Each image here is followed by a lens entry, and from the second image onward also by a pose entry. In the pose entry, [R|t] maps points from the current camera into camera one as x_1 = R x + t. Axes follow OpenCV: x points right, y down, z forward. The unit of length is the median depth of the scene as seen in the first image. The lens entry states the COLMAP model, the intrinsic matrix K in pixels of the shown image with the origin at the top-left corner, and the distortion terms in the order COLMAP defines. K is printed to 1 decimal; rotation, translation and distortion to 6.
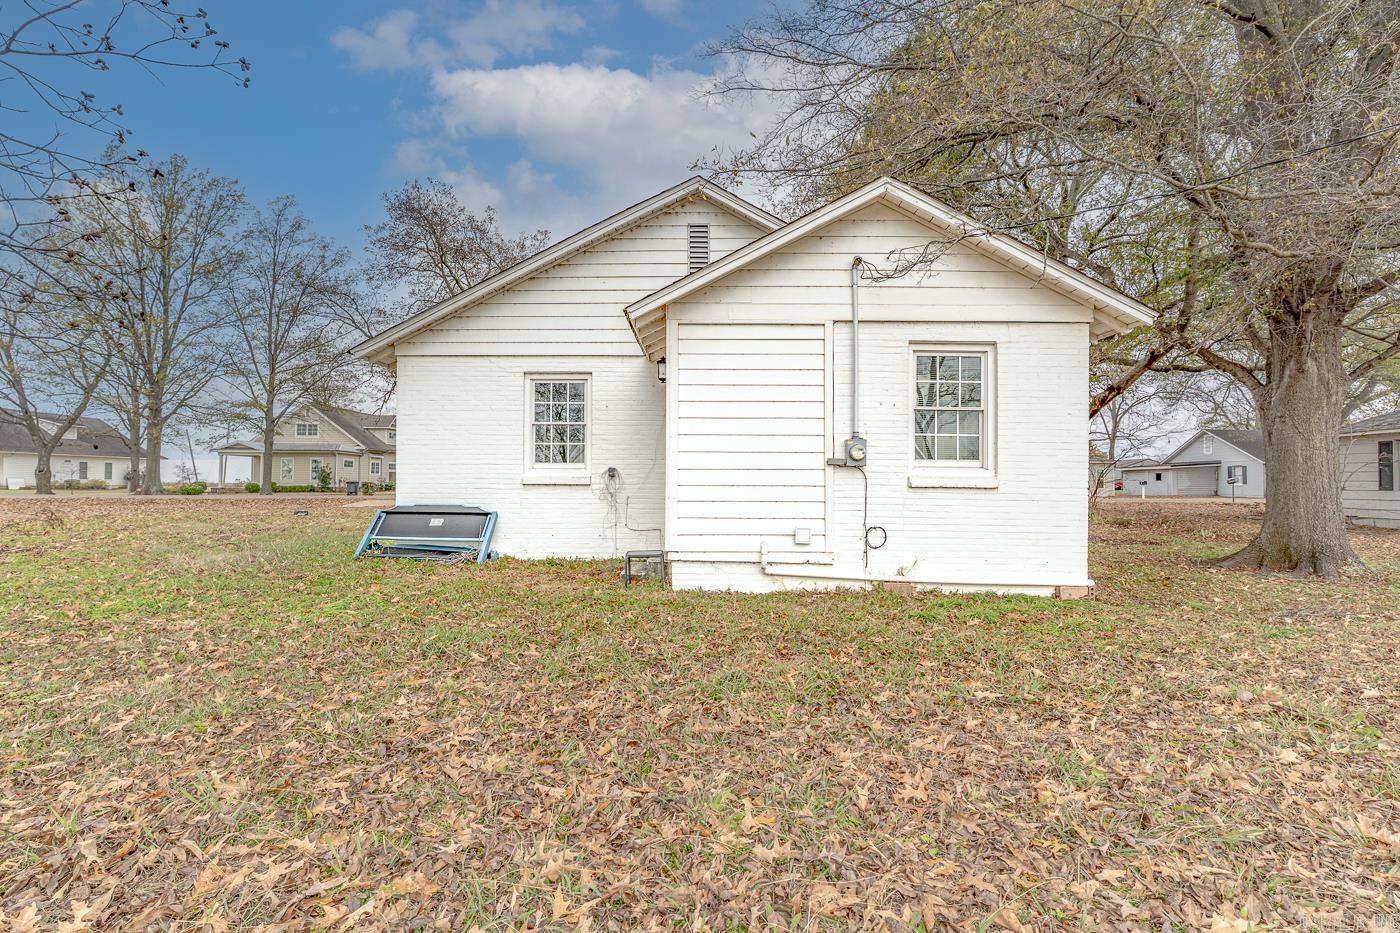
lens RADIAL K [[668.7, 0, 699.1], [0, 668.7, 468.4], [0, 0, 1]] dist [0.007693, -0.001790]
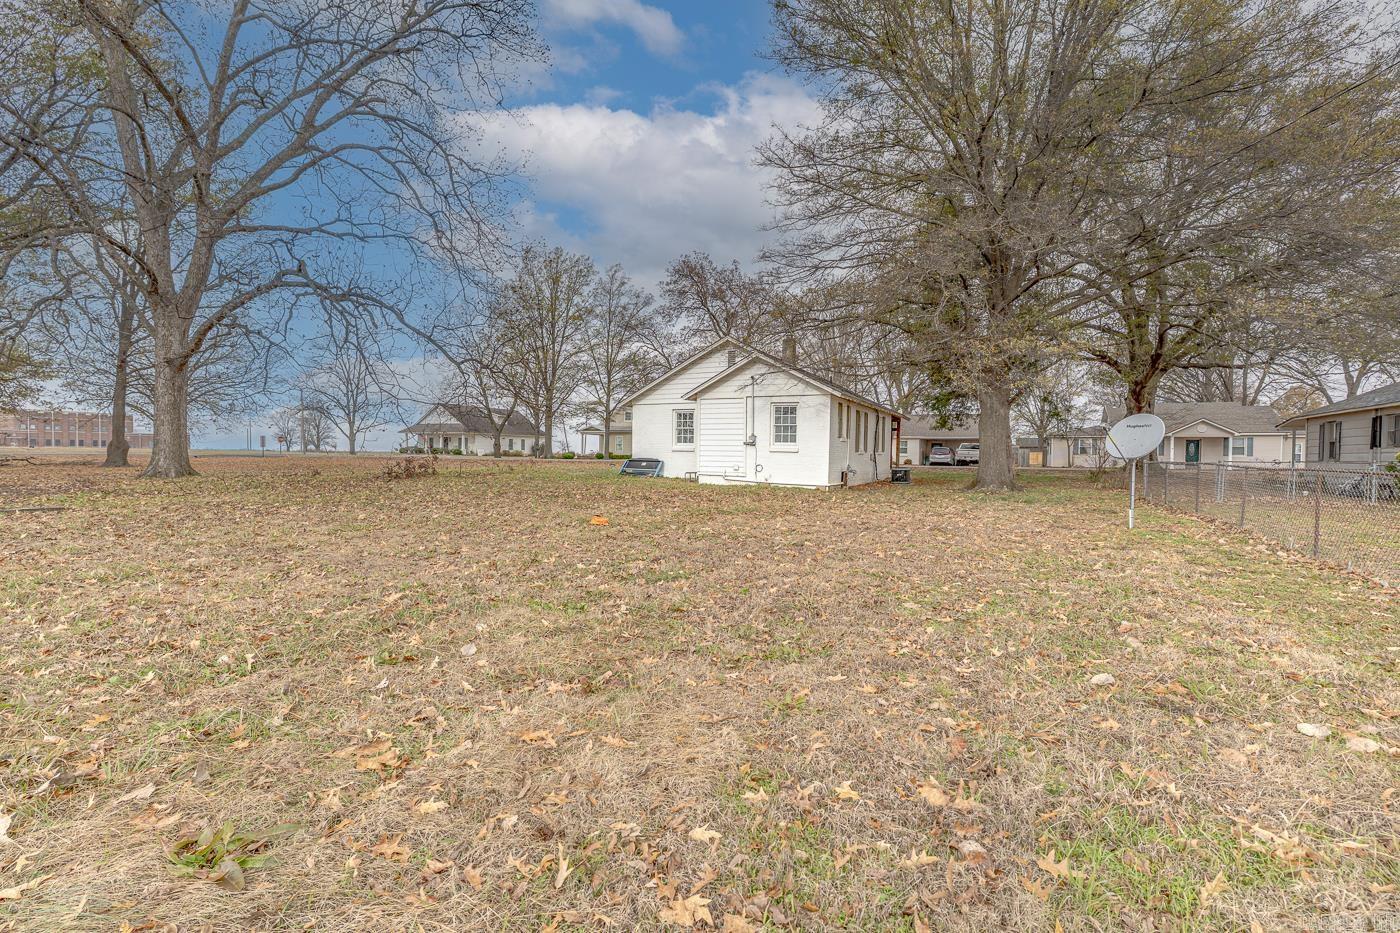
lens RADIAL K [[668.7, 0, 700.0], [0, 668.7, 462.8], [0, 0, 1]] dist [0.007693, -0.001790]
pose [[0.902035, 0.010581, -0.431534, 1.006819], [0.003628, 0.999478, 0.032091, -0.014030], [0.431648, -0.030512, 0.901526, -1.399085]]
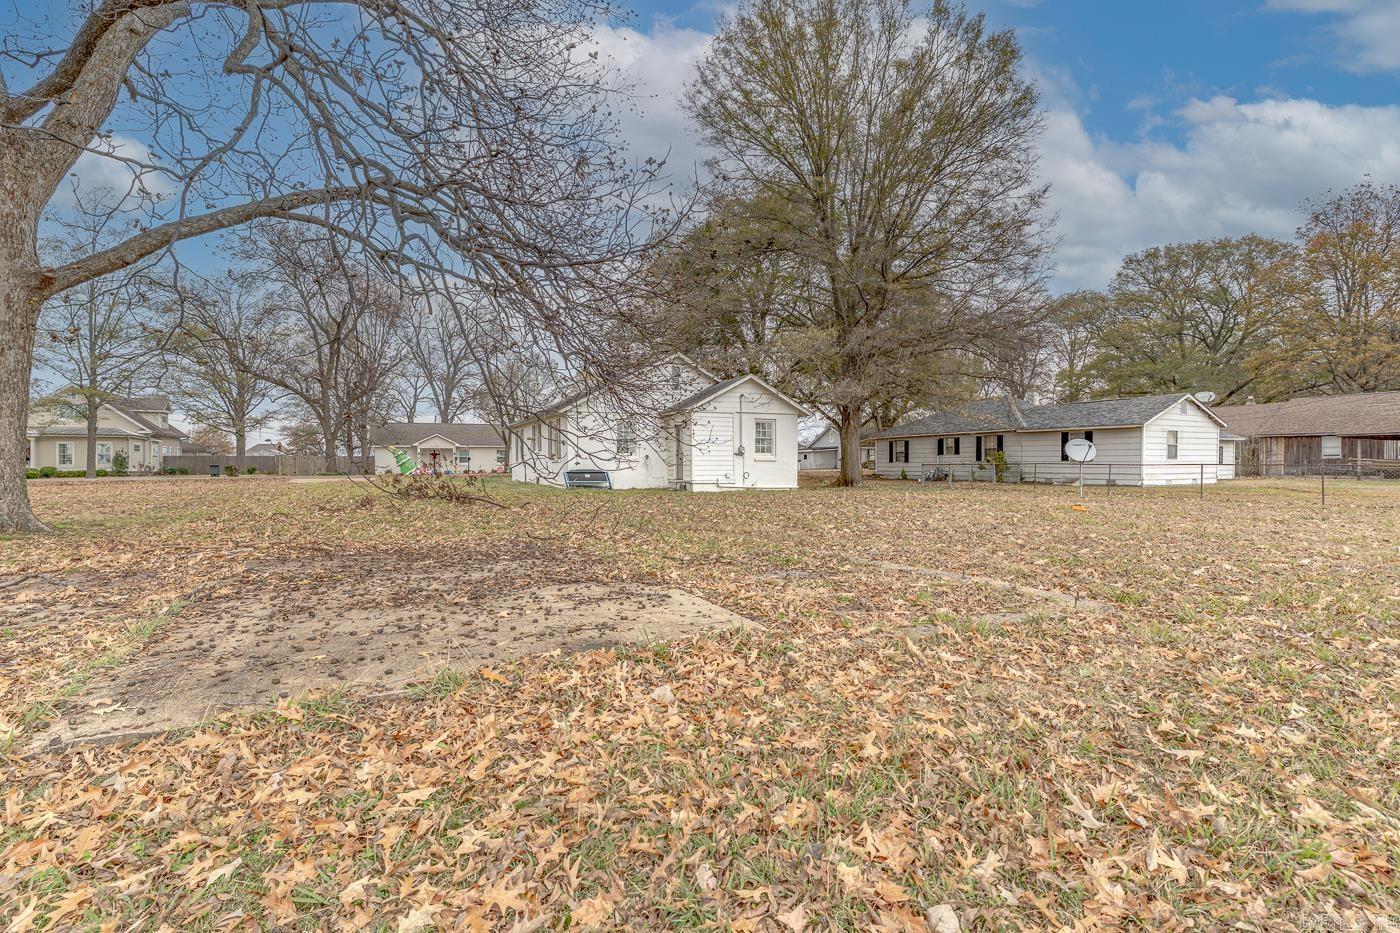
lens RADIAL K [[668.7, 0, 705.4], [0, 668.7, 473.3], [0, 0, 1]] dist [0.007693, -0.001790]
pose [[0.897464, -0.016026, 0.440796, -1.099500], [0.000503, 0.999376, 0.035308, -0.021491], [-0.441087, -0.031466, 0.896913, -1.523996]]
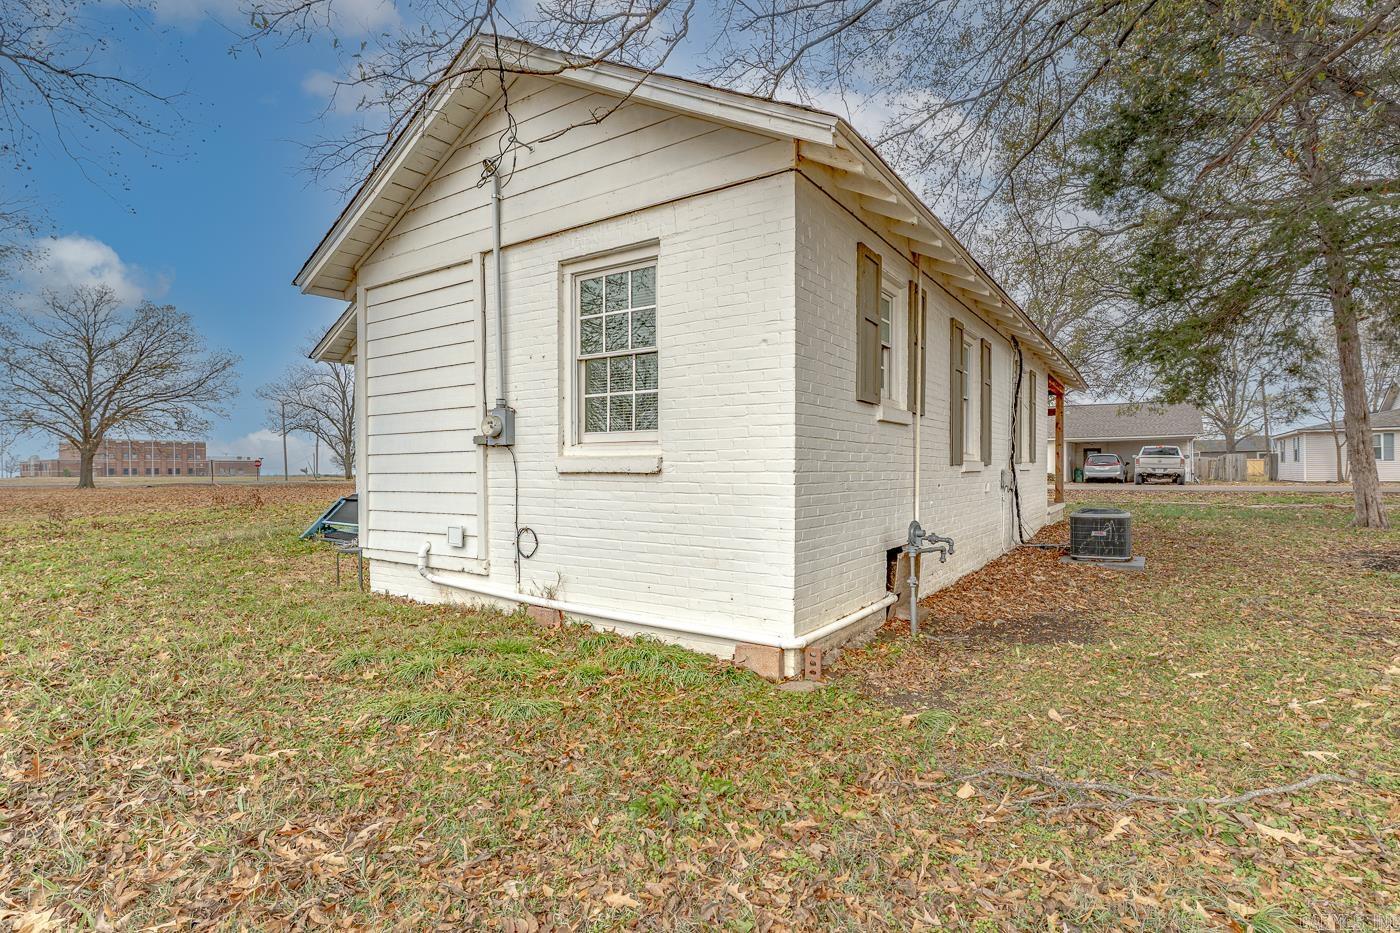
lens RADIAL K [[668.7, 0, 715.2], [0, 668.7, 462.1], [0, 0, 1]] dist [0.007693, -0.001790]
pose [[0.836470, -0.019097, -0.547679, 0.629748], [0.026299, 0.999640, 0.005311, 0.013498], [0.547381, -0.018846, 0.836672, 0.385755]]
